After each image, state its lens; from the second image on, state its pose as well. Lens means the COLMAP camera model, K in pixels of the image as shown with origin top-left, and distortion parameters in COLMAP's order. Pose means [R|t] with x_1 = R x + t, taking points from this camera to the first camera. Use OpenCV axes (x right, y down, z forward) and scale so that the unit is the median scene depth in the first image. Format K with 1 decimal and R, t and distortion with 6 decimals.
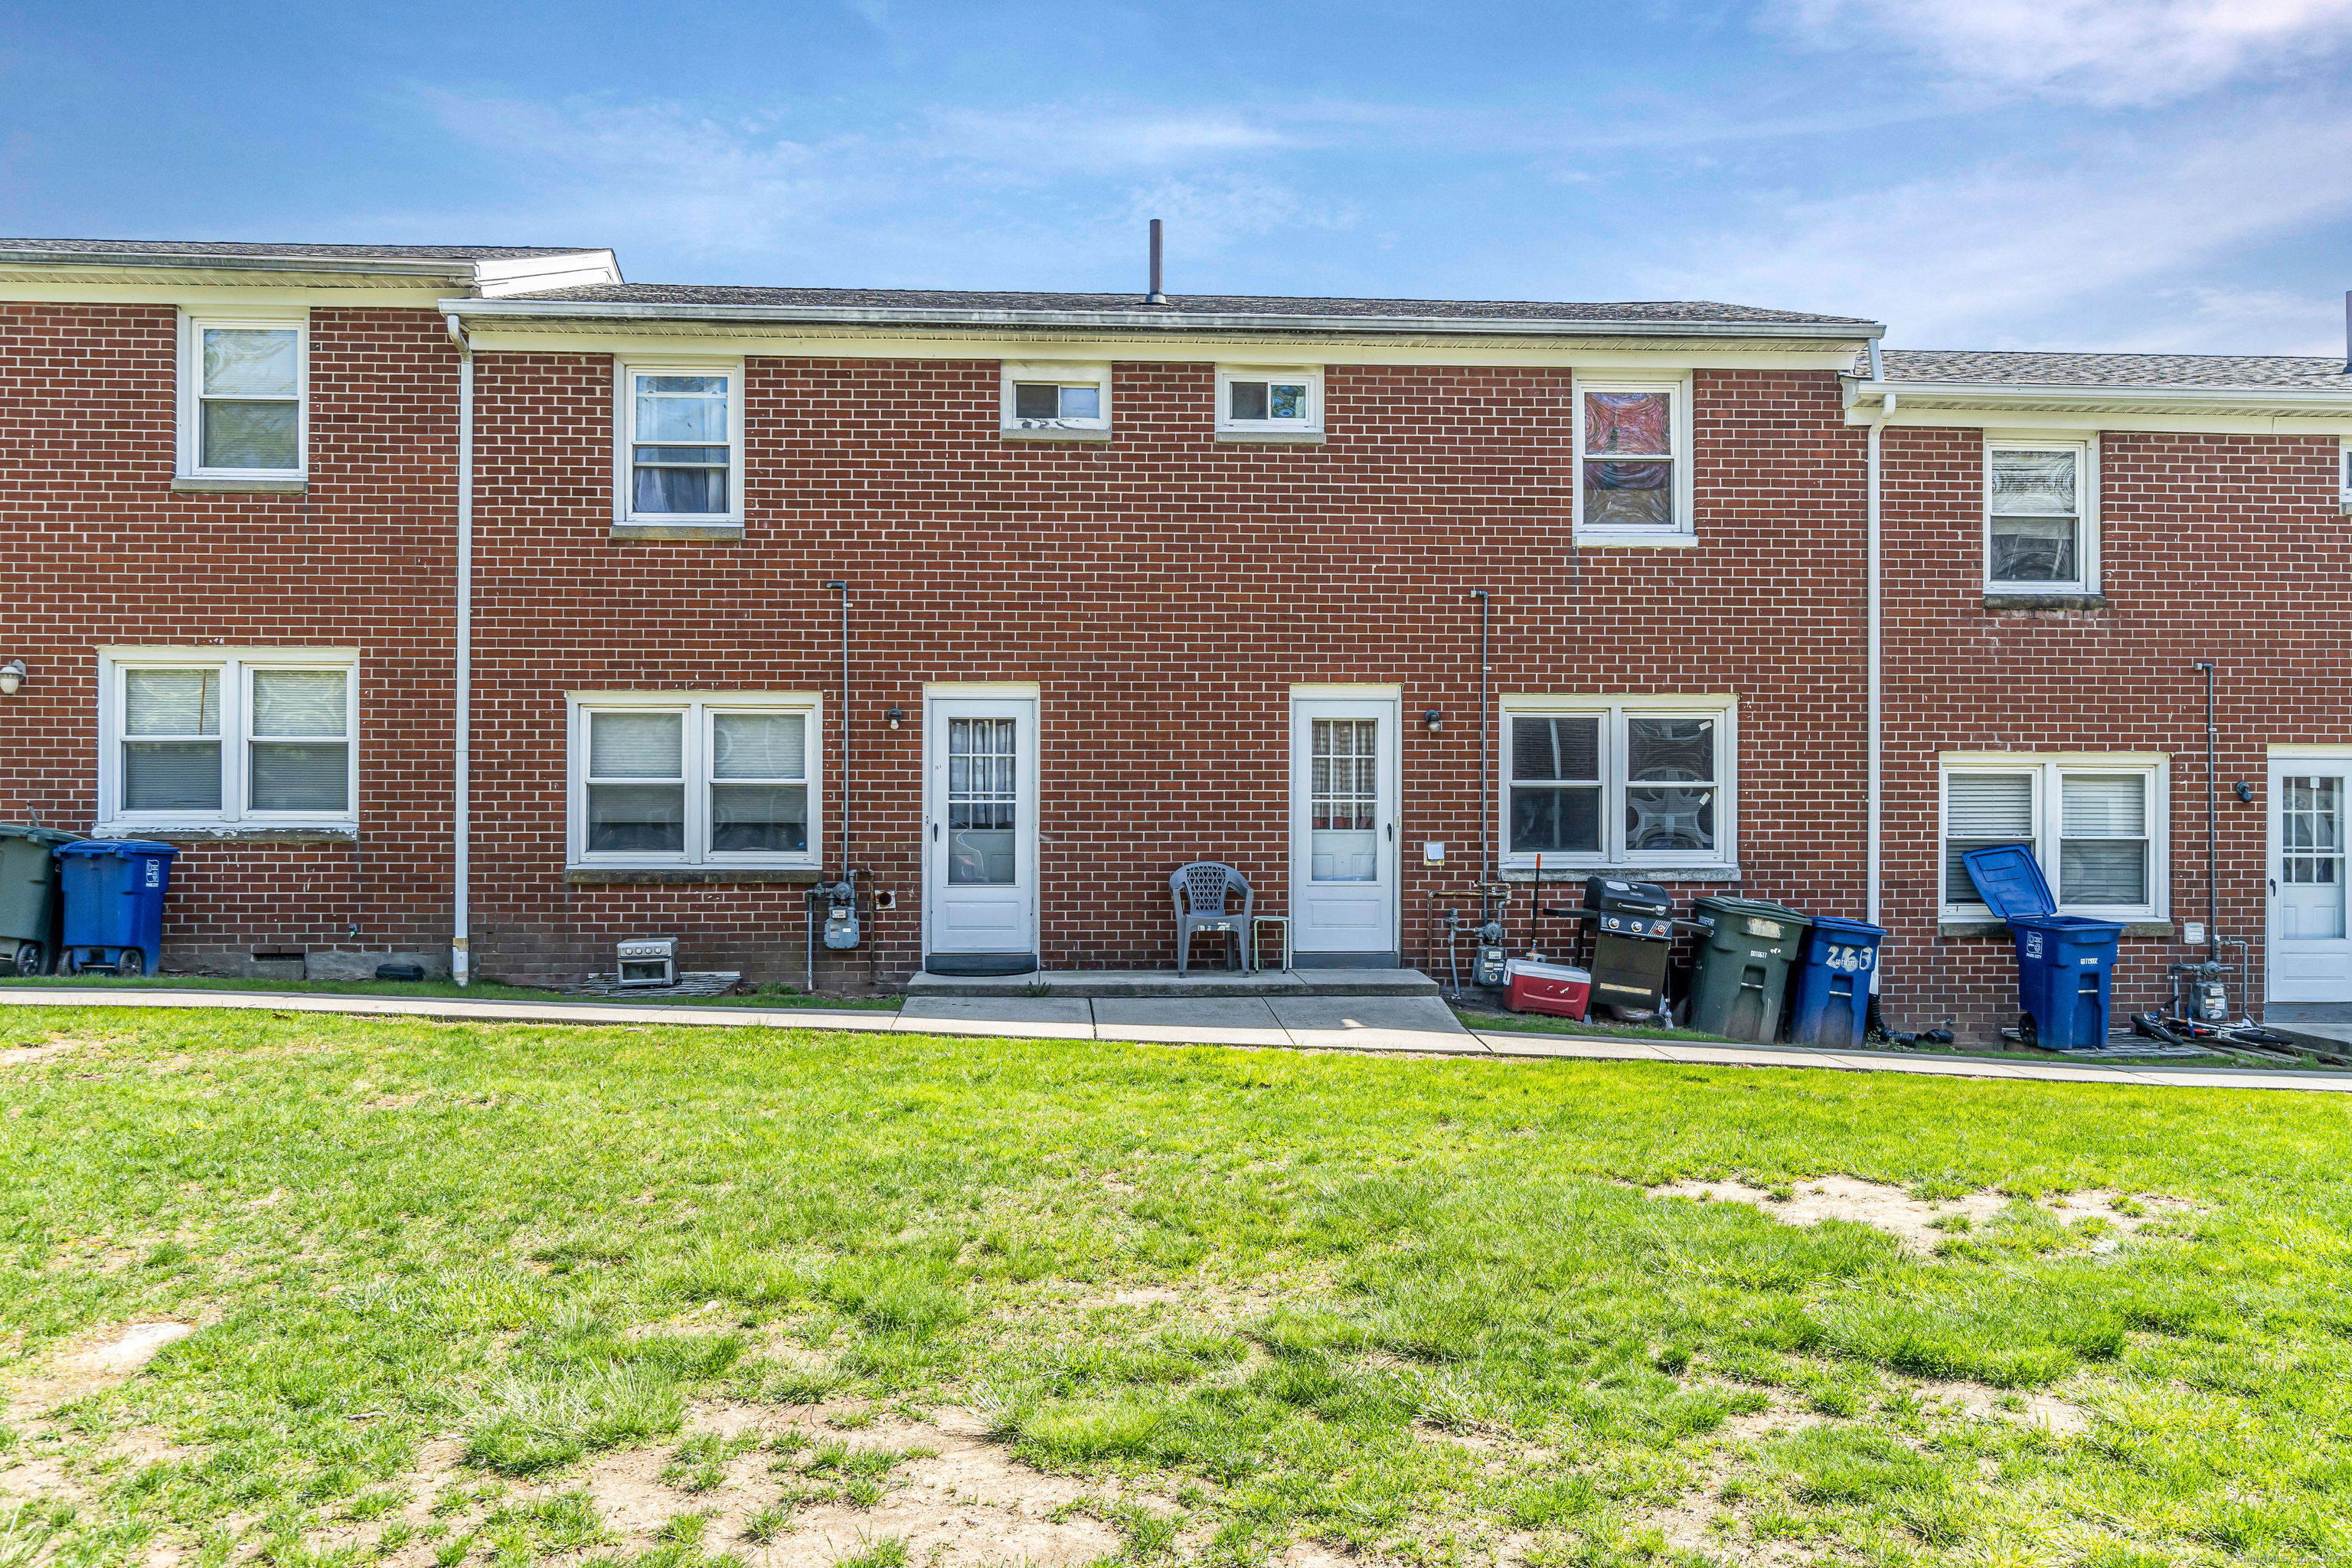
lens RADIAL K [[1835.0, 0, 1185.3], [0, 1835.0, 814.7], [0, 0, 1]] dist [-0.005158, 0.011724]
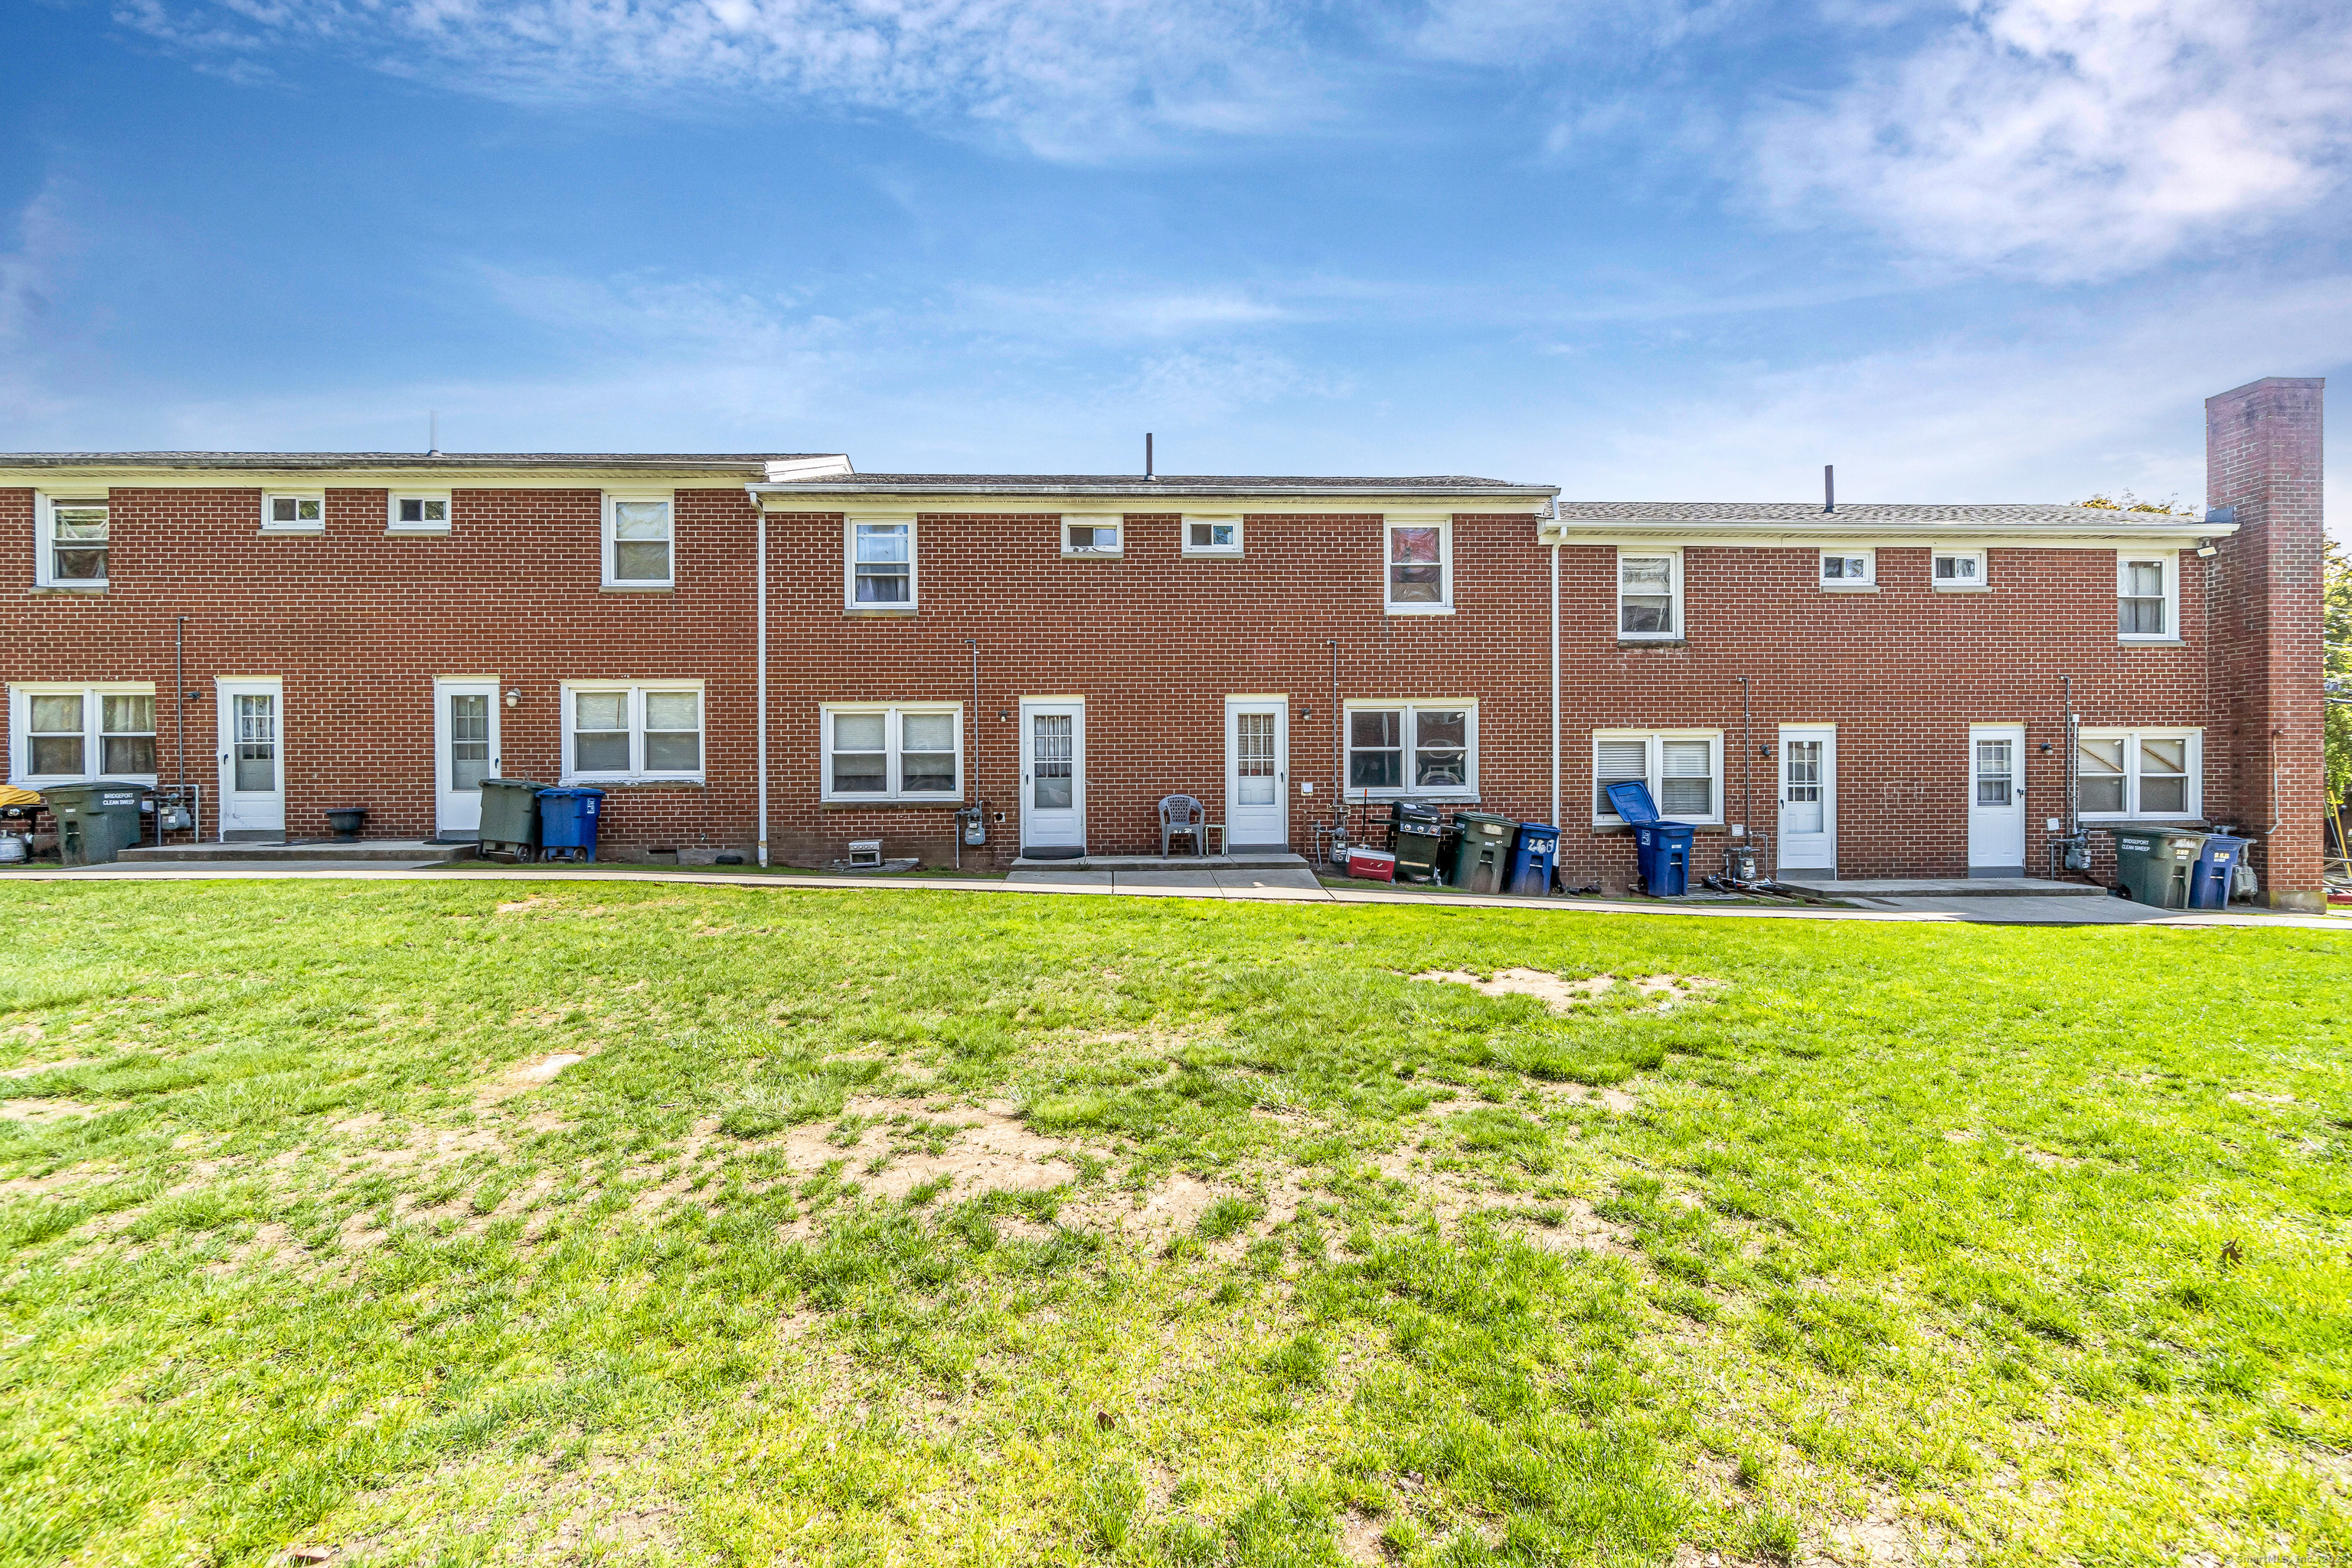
lens RADIAL K [[1027.0, 0, 1176.0], [0, 1027.0, 784.0], [0, 0, 1]] dist [-0.005476, -0.000449]
pose [[0.999863, -0.008636, -0.014134, 0.023569], [0.008837, 0.999860, 0.014199, 0.001200], [0.014010, -0.014322, 0.999799, 0.002946]]
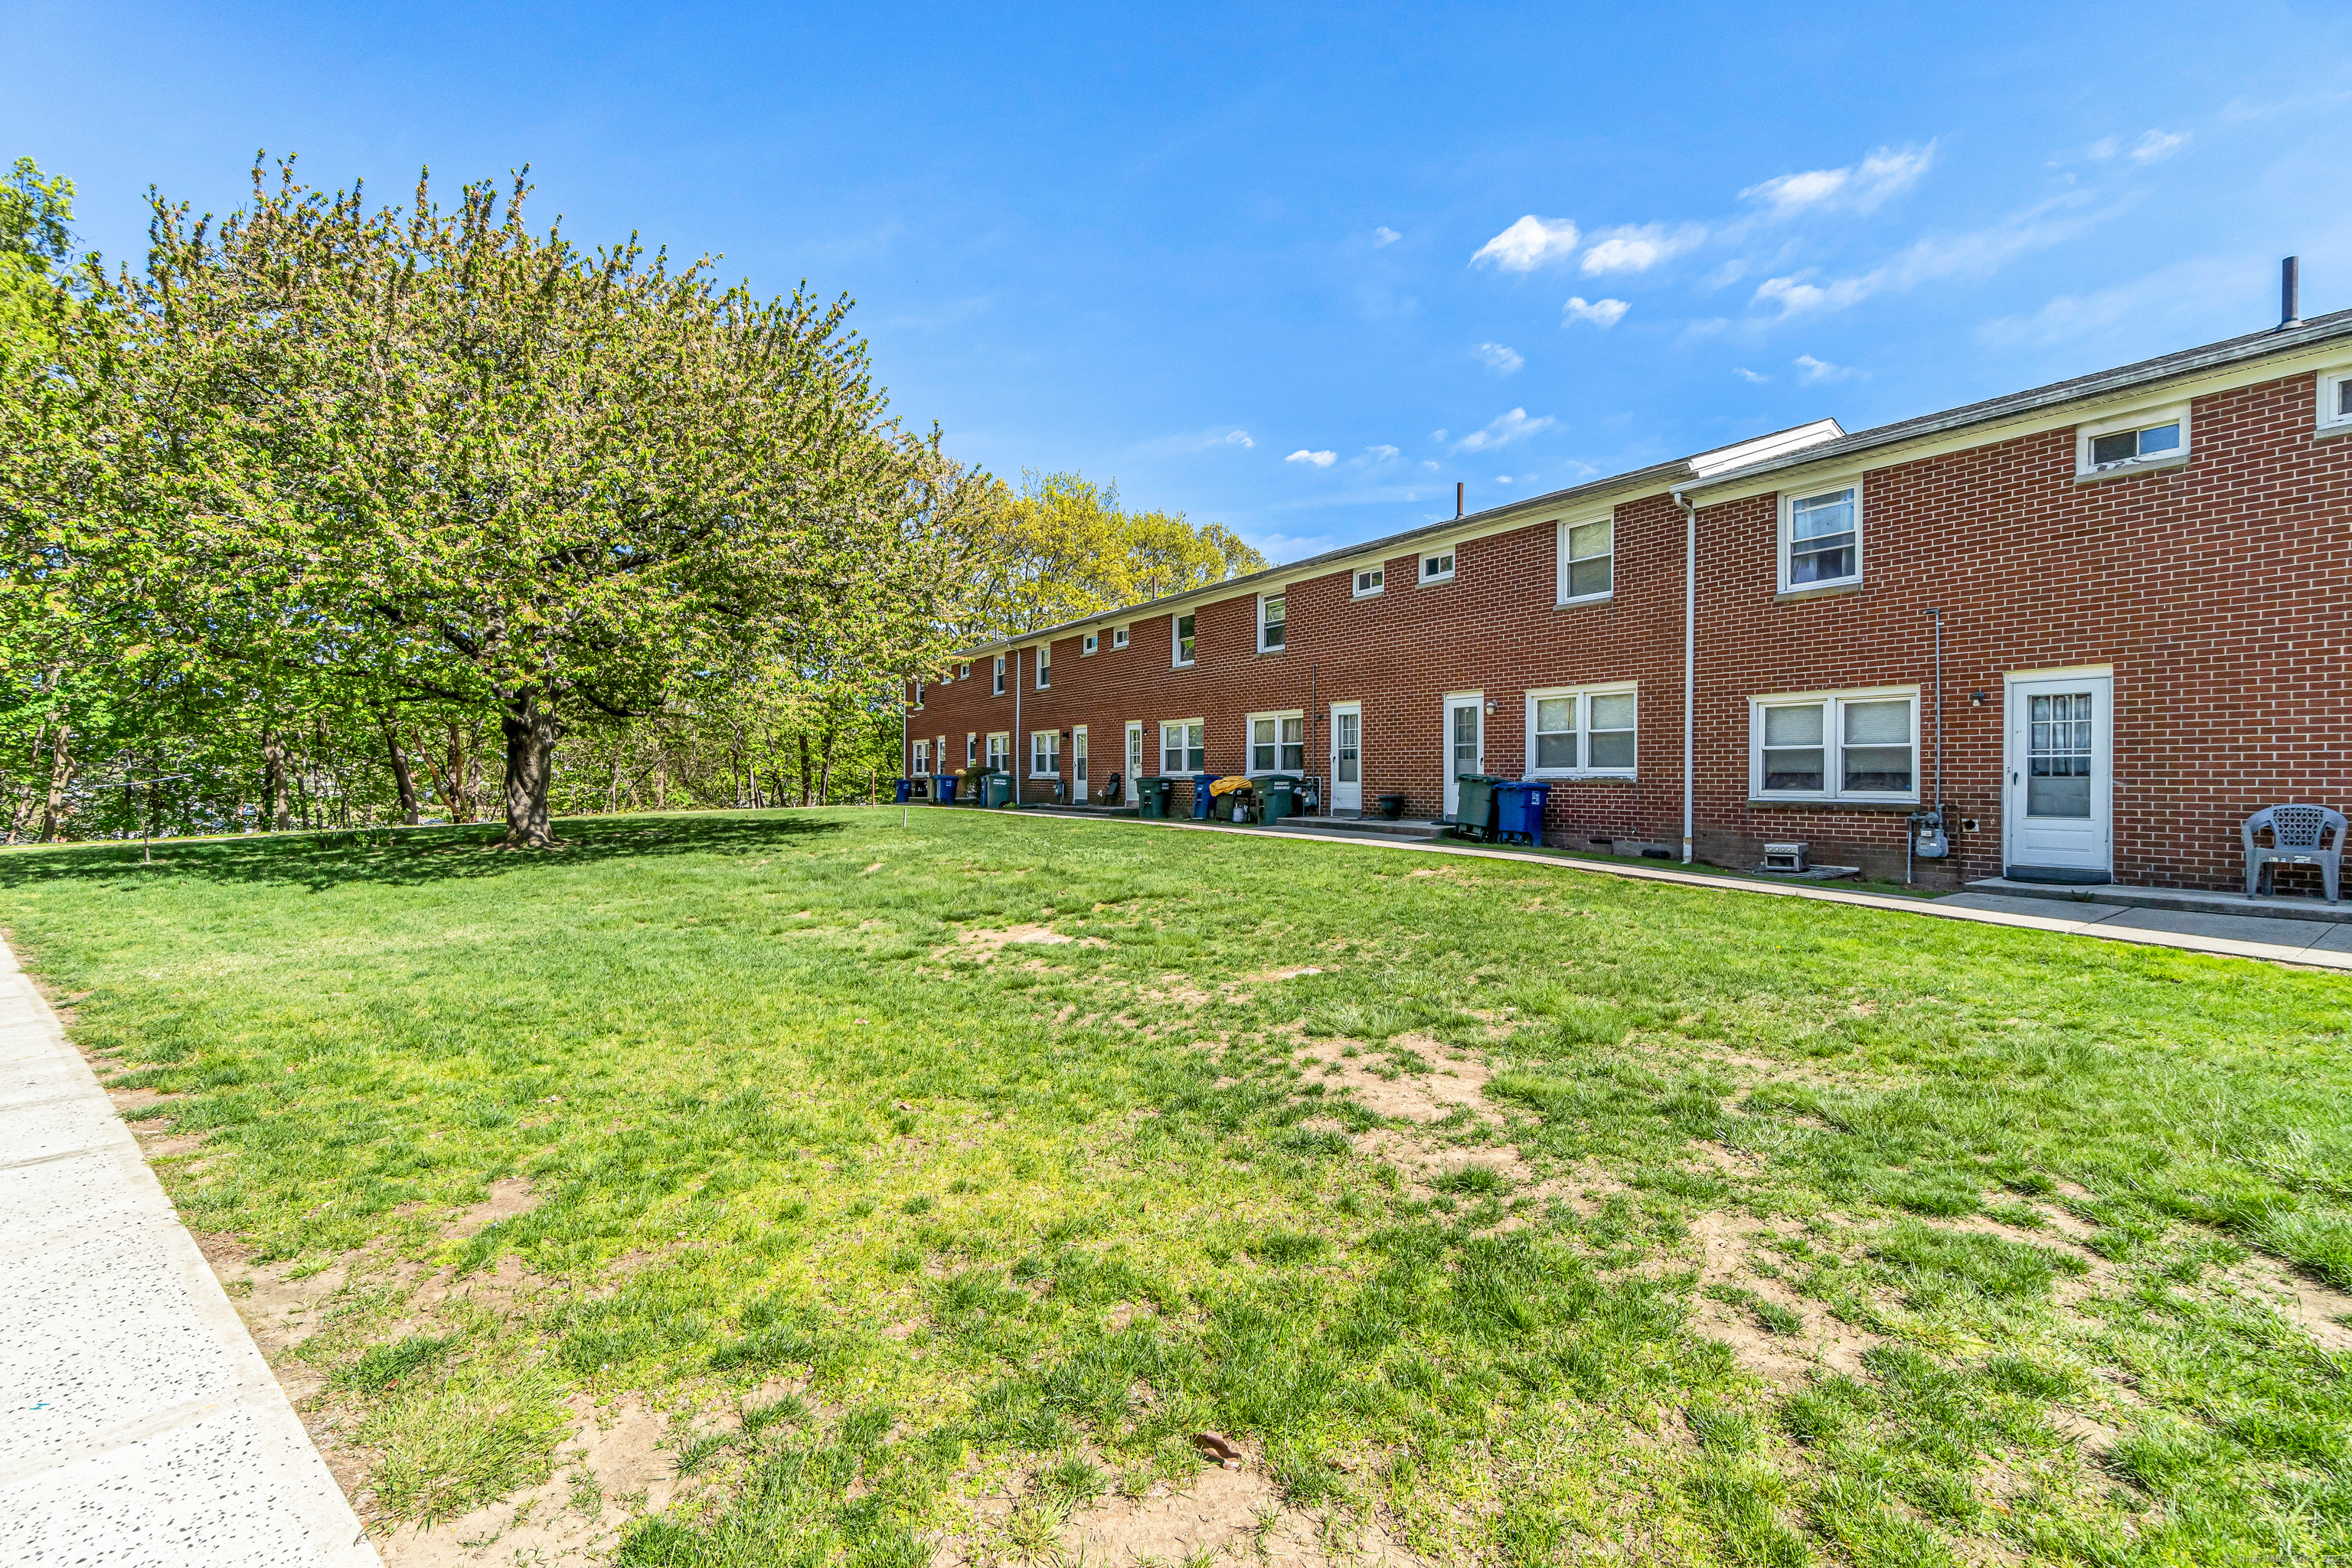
lens RADIAL K [[1033.4, 0, 1176.0], [0, 1033.4, 784.0], [0, 0, 1]] dist [0.000566, 0.000509]
pose [[0.499586, 0.004226, -0.866254, 0.233556], [0.002585, 0.999976, 0.006369, 0.007320], [0.866260, -0.005421, 0.499564, 0.057464]]
